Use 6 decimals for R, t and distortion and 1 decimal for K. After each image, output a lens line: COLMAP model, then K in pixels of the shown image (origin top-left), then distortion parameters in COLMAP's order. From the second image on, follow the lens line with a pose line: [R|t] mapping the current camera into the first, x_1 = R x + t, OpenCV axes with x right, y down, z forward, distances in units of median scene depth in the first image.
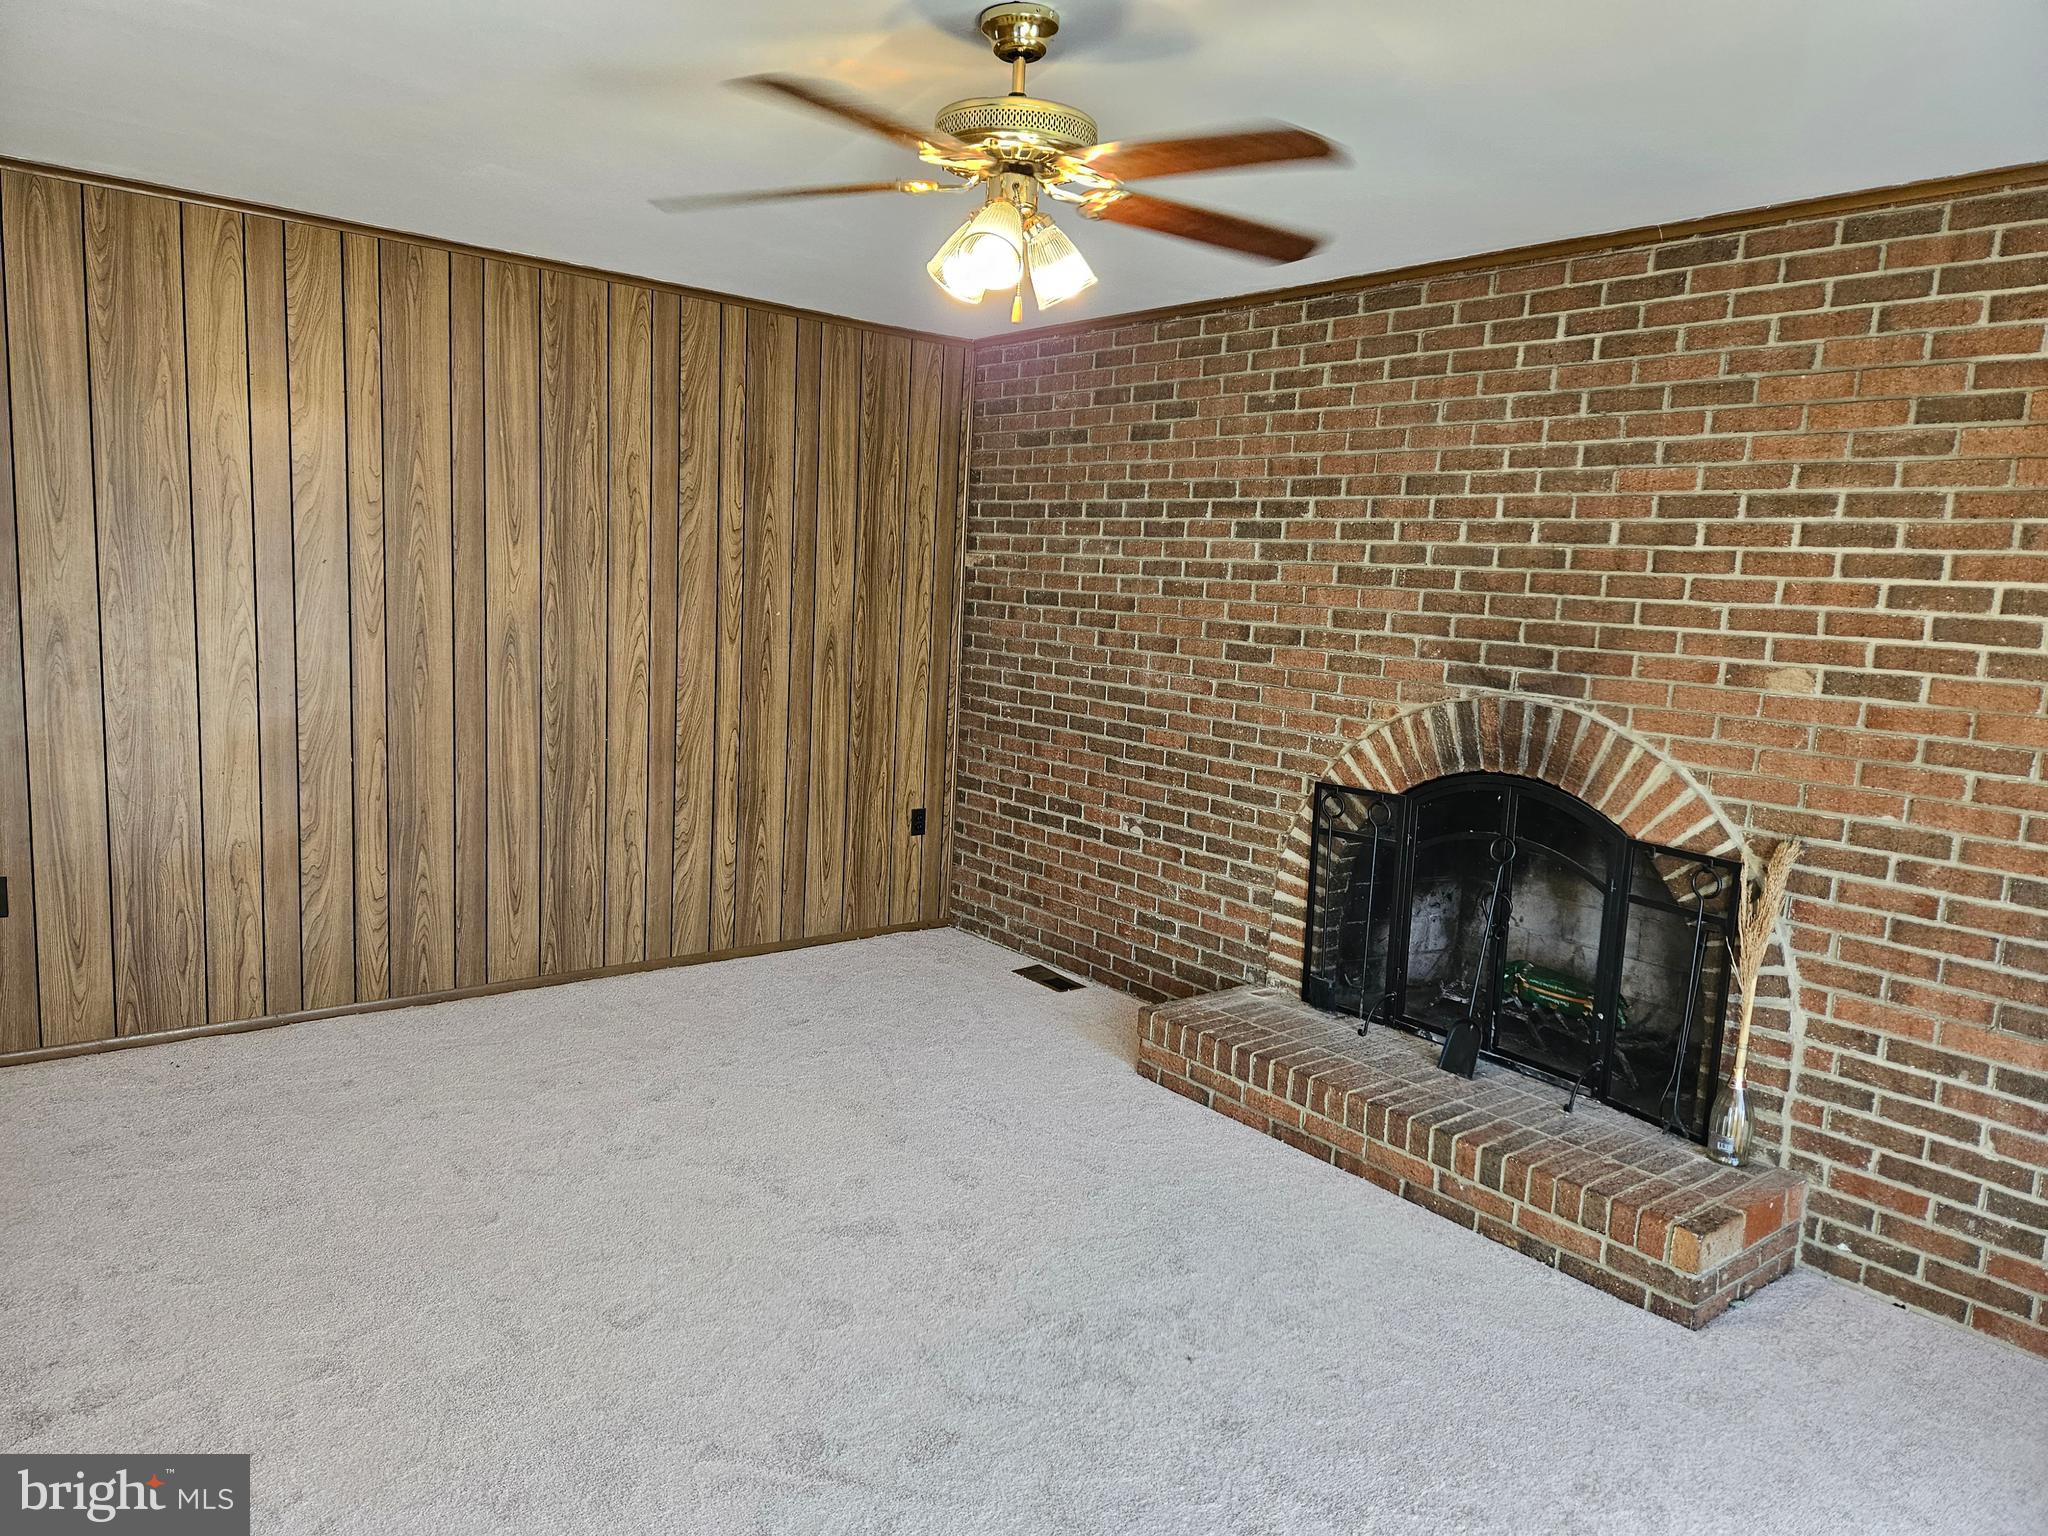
lens RADIAL K [[1371.7, 0, 1020.1], [0, 1371.7, 769.3], [0, 0, 1]] dist [0.005798, -0.009415]
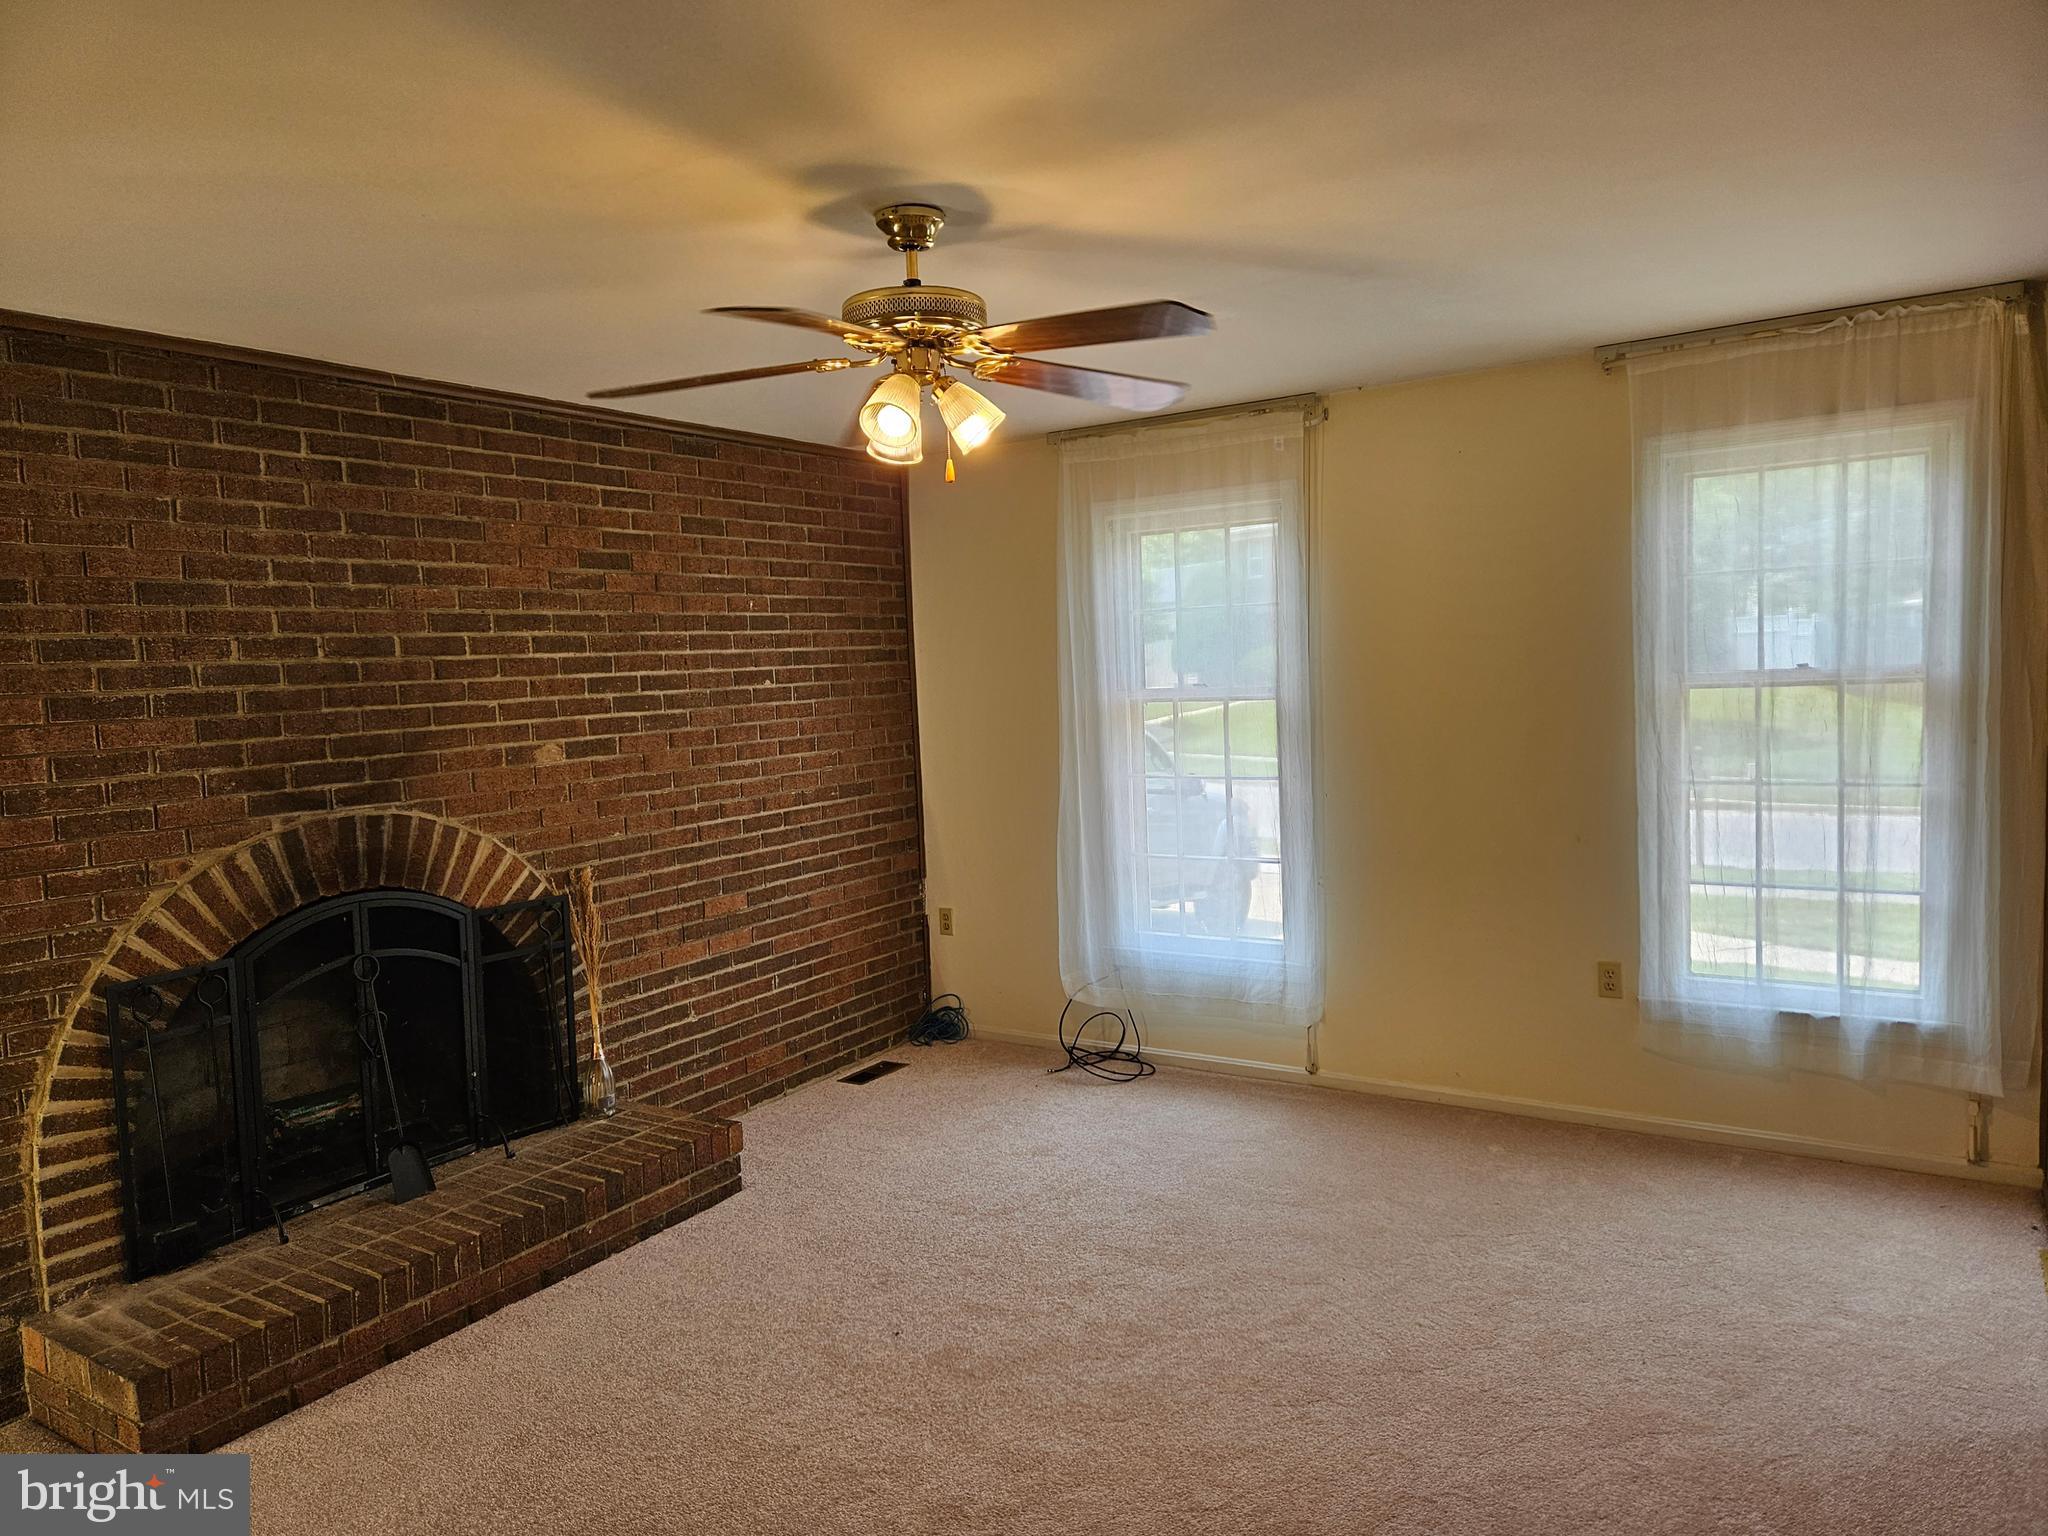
lens RADIAL K [[1371.7, 0, 1020.4], [0, 1371.7, 764.2], [0, 0, 1]] dist [0.005798, -0.009415]
pose [[-0.338472, -0.102410, 0.935387, -0.754709], [0.159495, 0.973433, 0.164288, -0.180393], [-0.927361, 0.204796, -0.313146, 0.899119]]
